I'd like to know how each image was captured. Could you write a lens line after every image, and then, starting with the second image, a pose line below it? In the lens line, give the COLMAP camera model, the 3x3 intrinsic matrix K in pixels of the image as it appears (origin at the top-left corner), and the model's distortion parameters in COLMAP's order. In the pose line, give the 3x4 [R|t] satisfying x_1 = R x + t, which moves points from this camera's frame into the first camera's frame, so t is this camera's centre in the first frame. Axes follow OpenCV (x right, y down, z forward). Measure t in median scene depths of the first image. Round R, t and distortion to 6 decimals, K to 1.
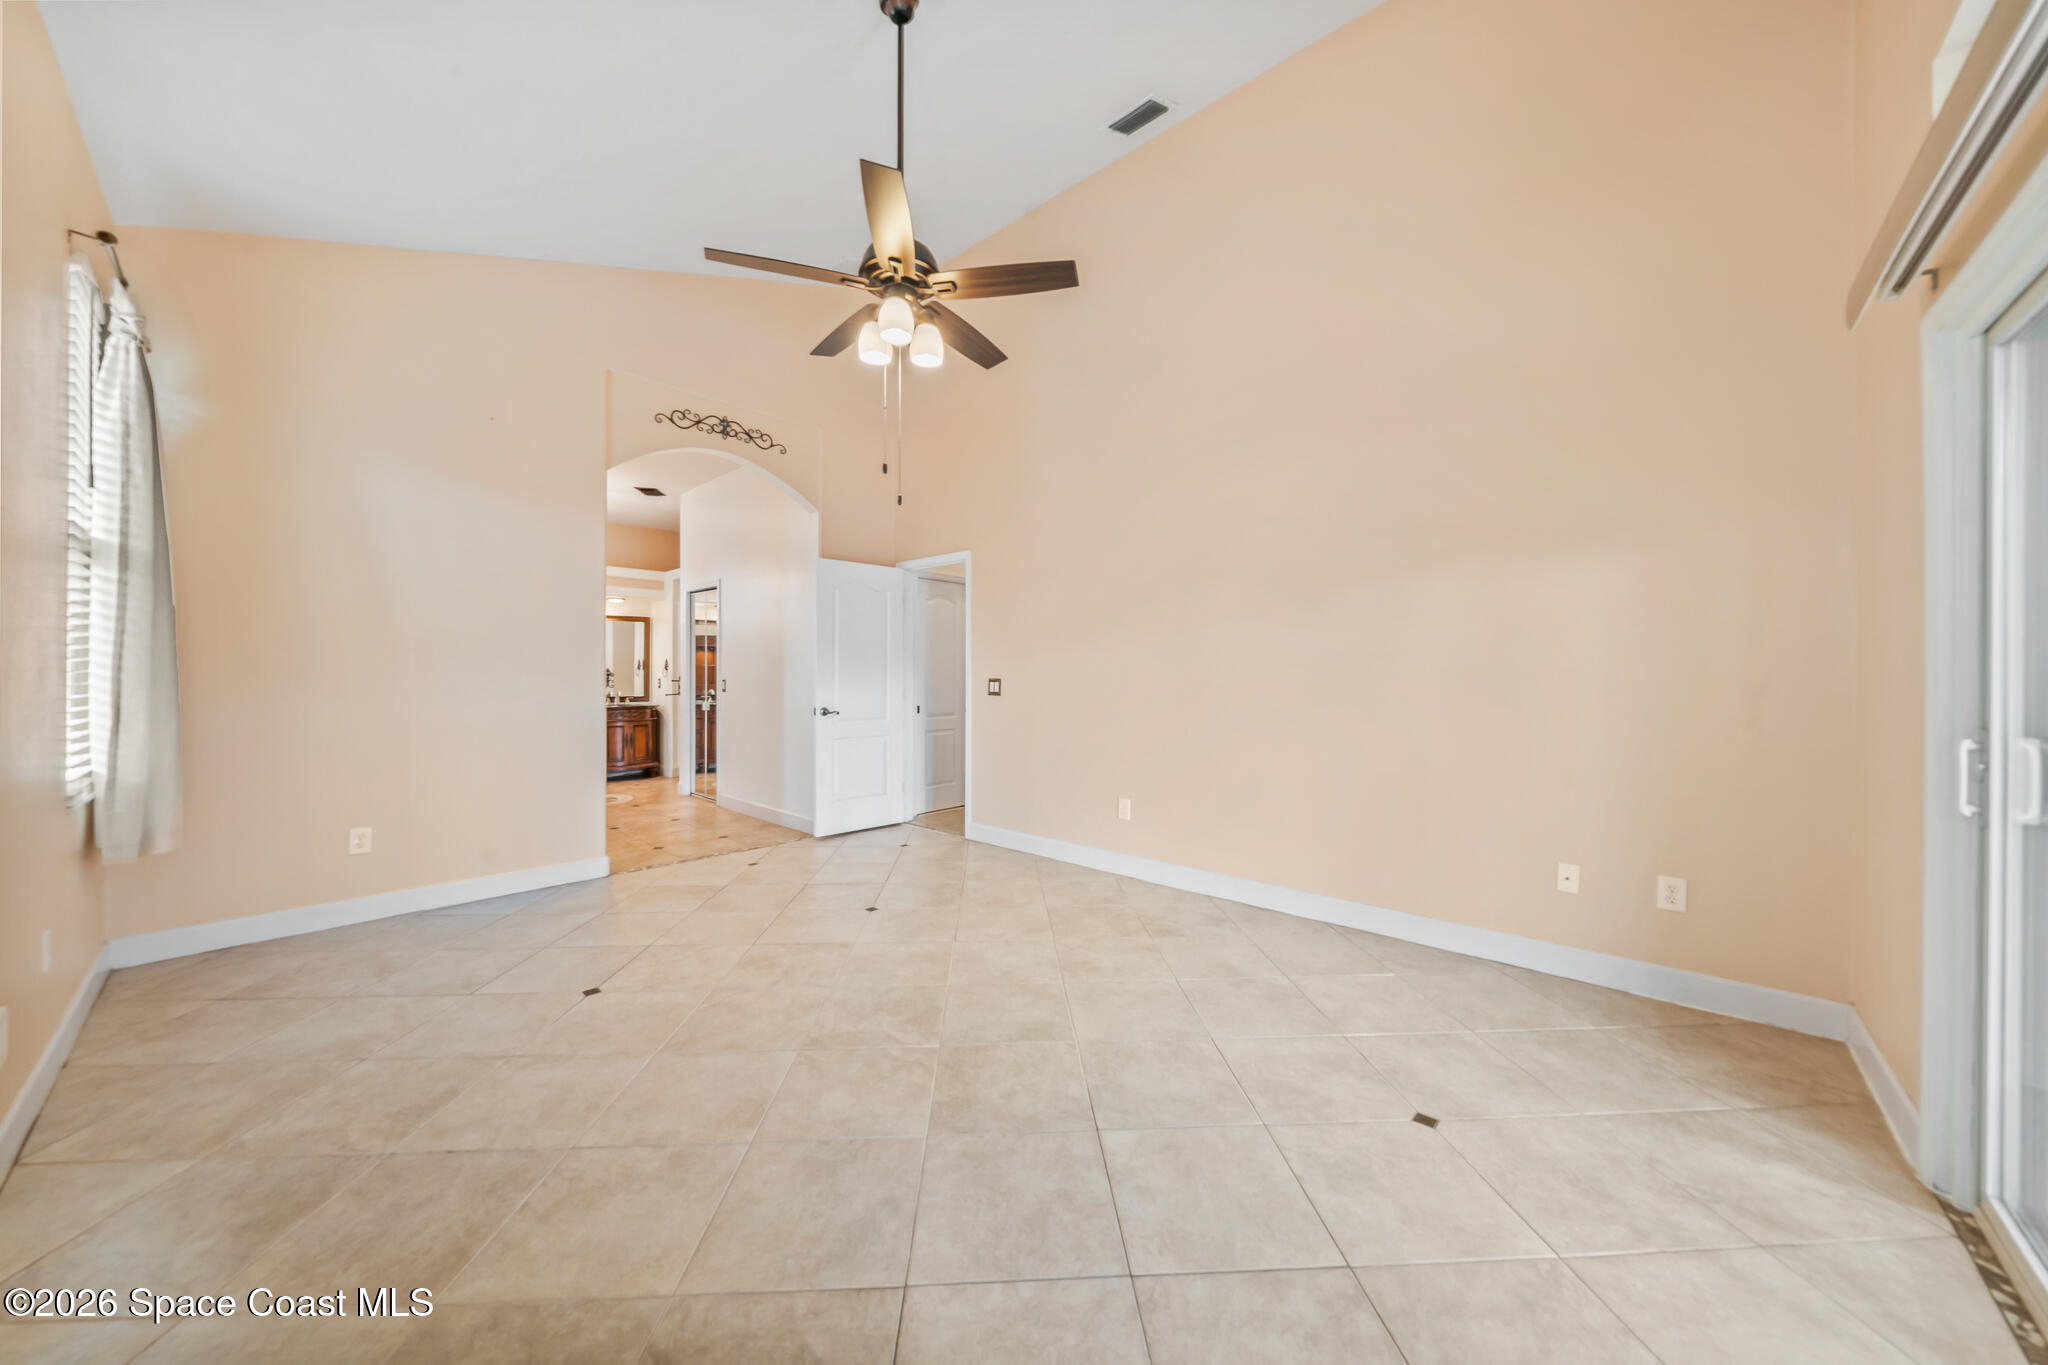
lens RADIAL K [[696.7, 0, 1026.0], [0, 696.7, 680.0], [0, 0, 1]] dist [-0.006866, -0.000034]
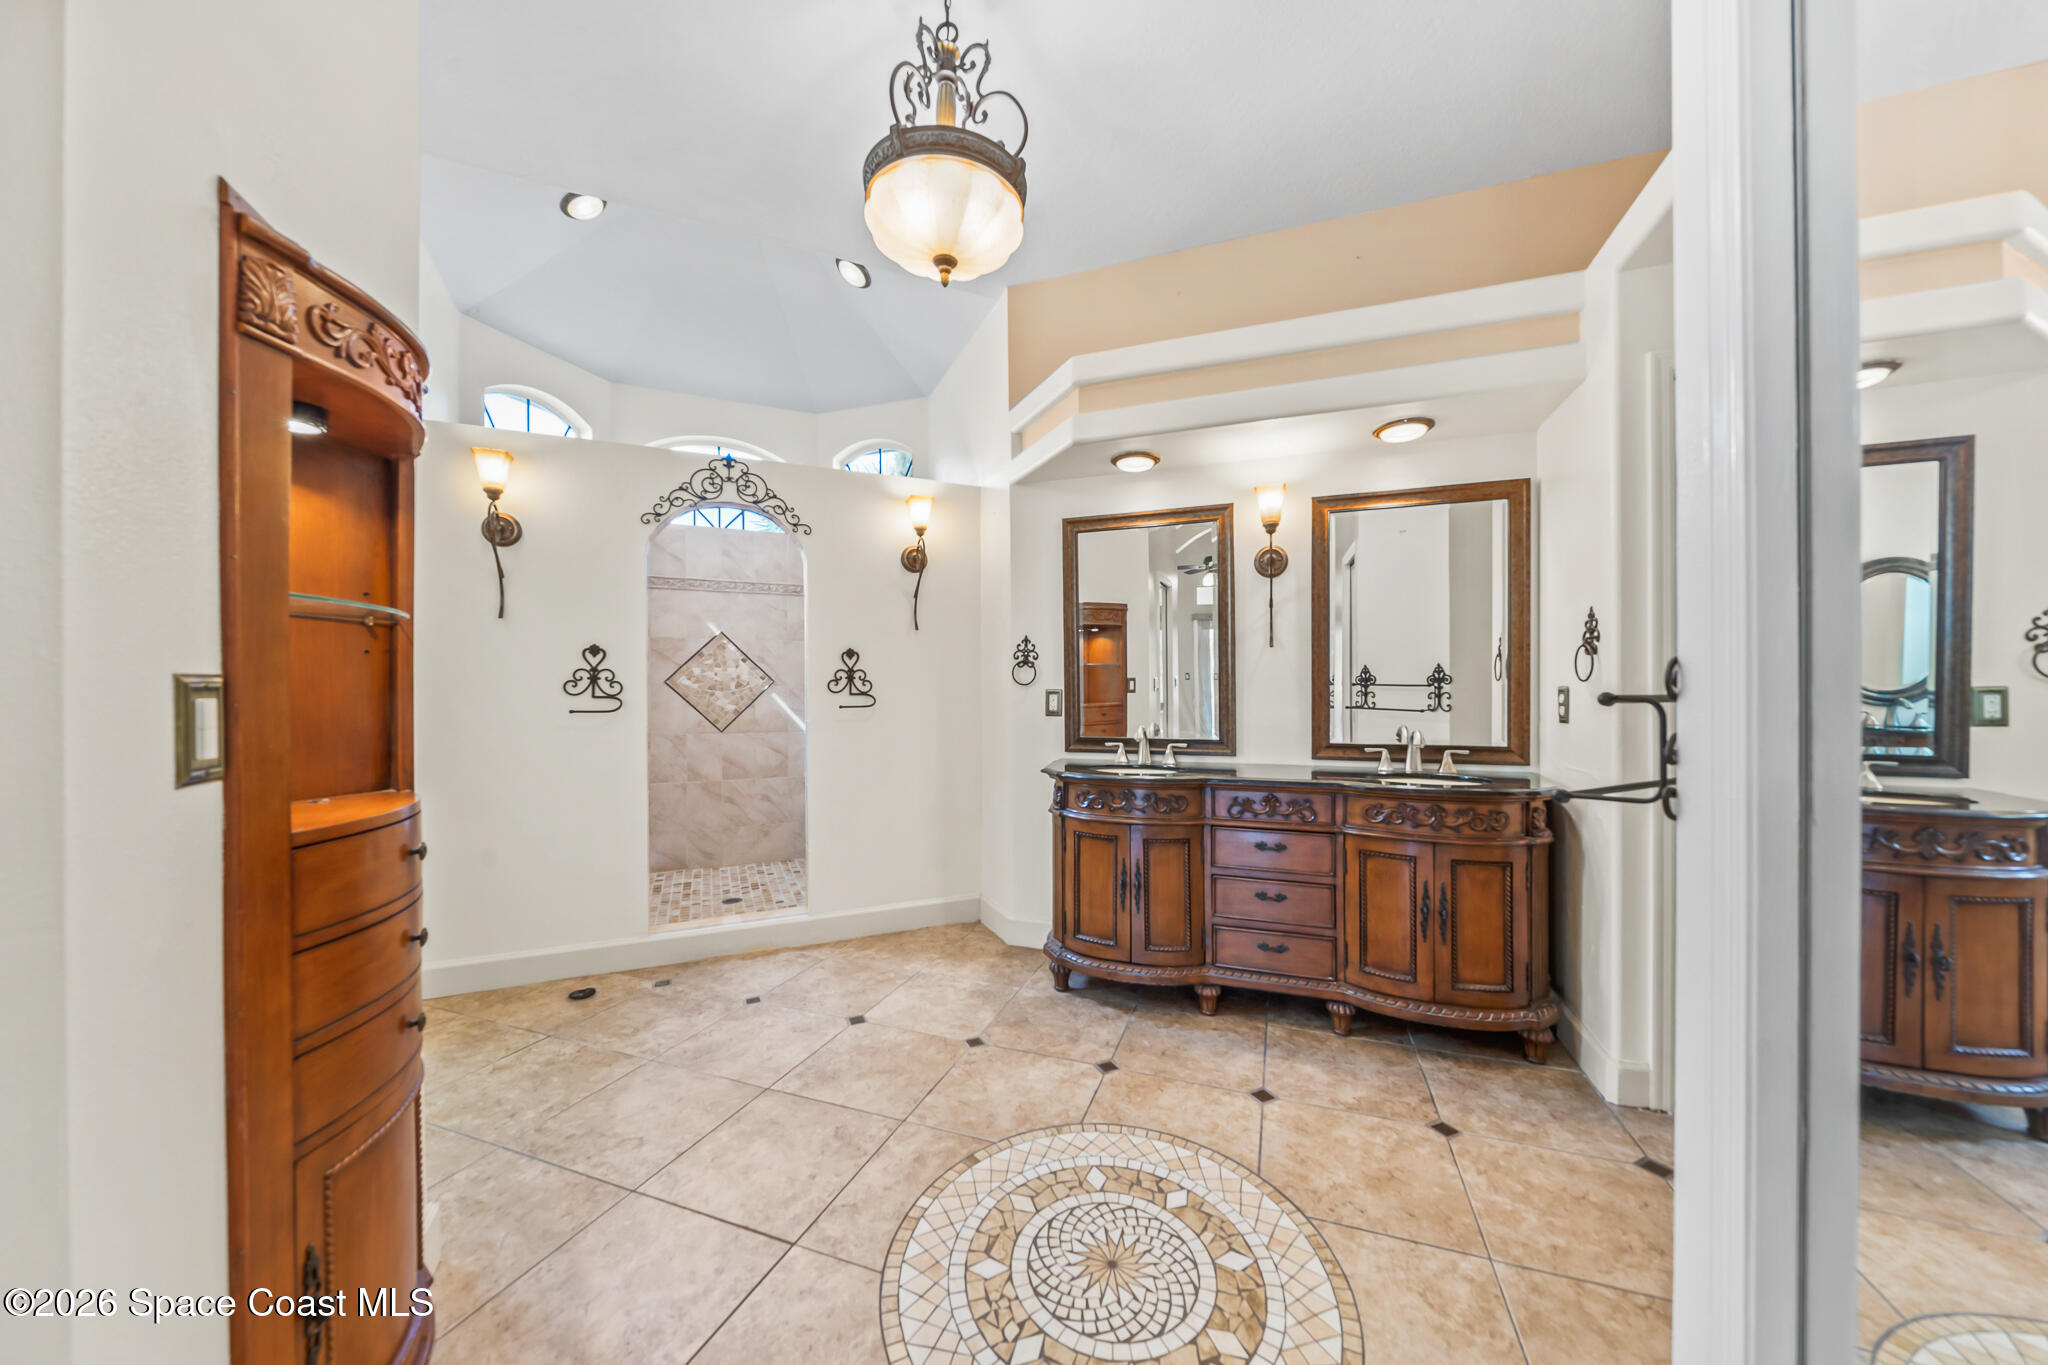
lens RADIAL K [[696.7, 0, 1025.8], [0, 696.7, 684.9], [0, 0, 1]] dist [-0.006866, -0.000034]
pose [[0.368411, -0.002477, -0.929660, -0.444383], [0.005888, 0.999983, -0.000331, -0.005578], [0.929644, -0.005351, 0.368419, 0.886704]]
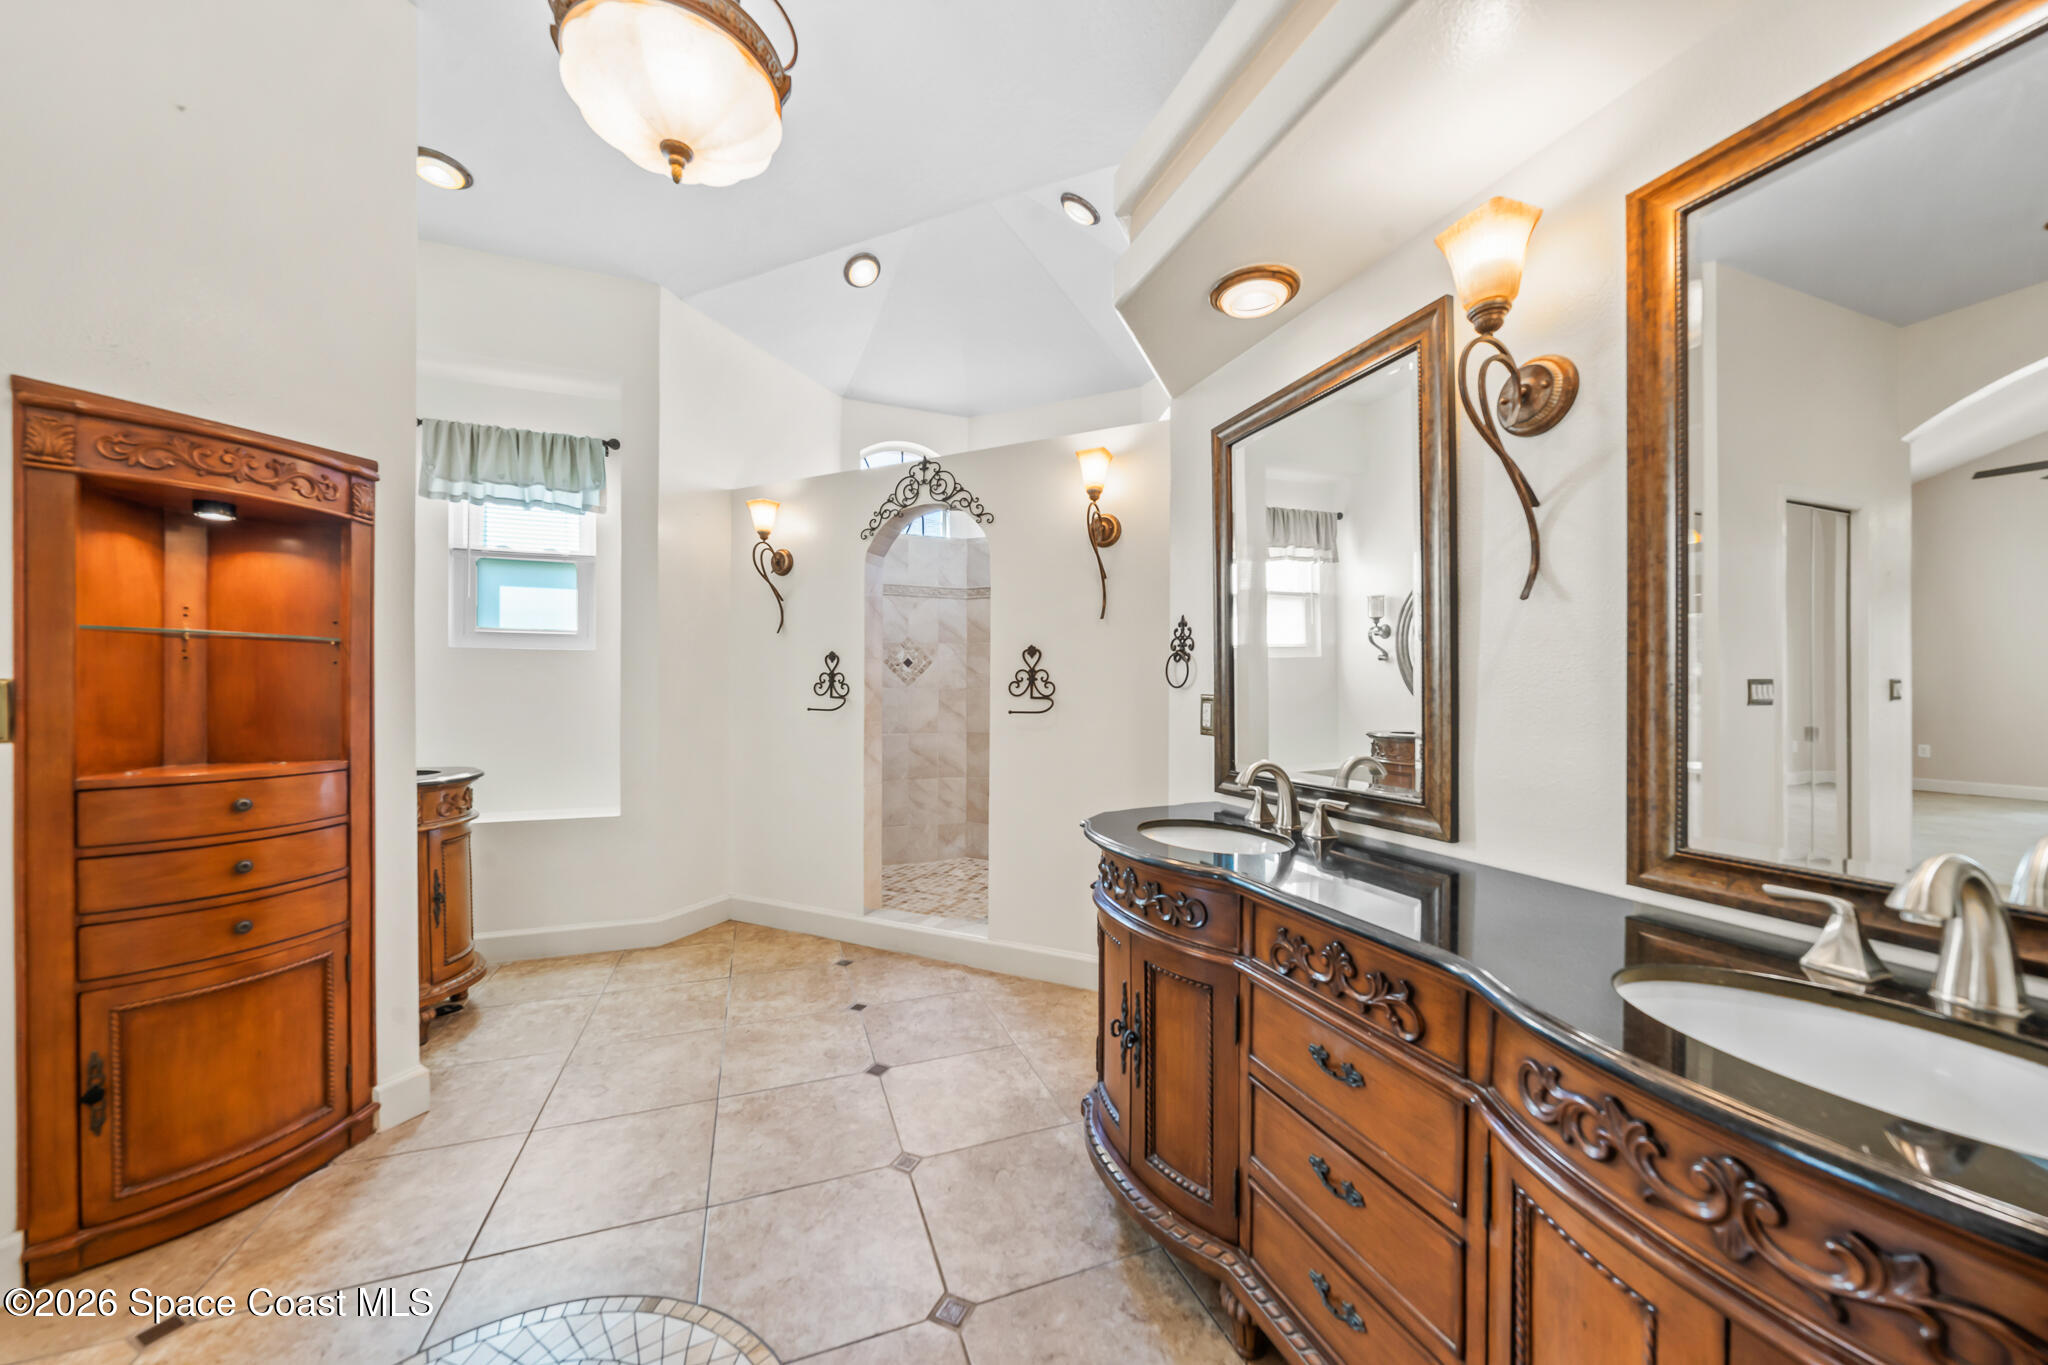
lens RADIAL K [[696.7, 0, 1023.0], [0, 696.7, 689.1], [0, 0, 1]] dist [-0.006866, -0.000034]
pose [[-0.456133, -0.000979, -0.889911, -0.561502], [0.001242, 0.999998, -0.001736, -0.004529], [0.889911, -0.001897, -0.456131, 1.140251]]
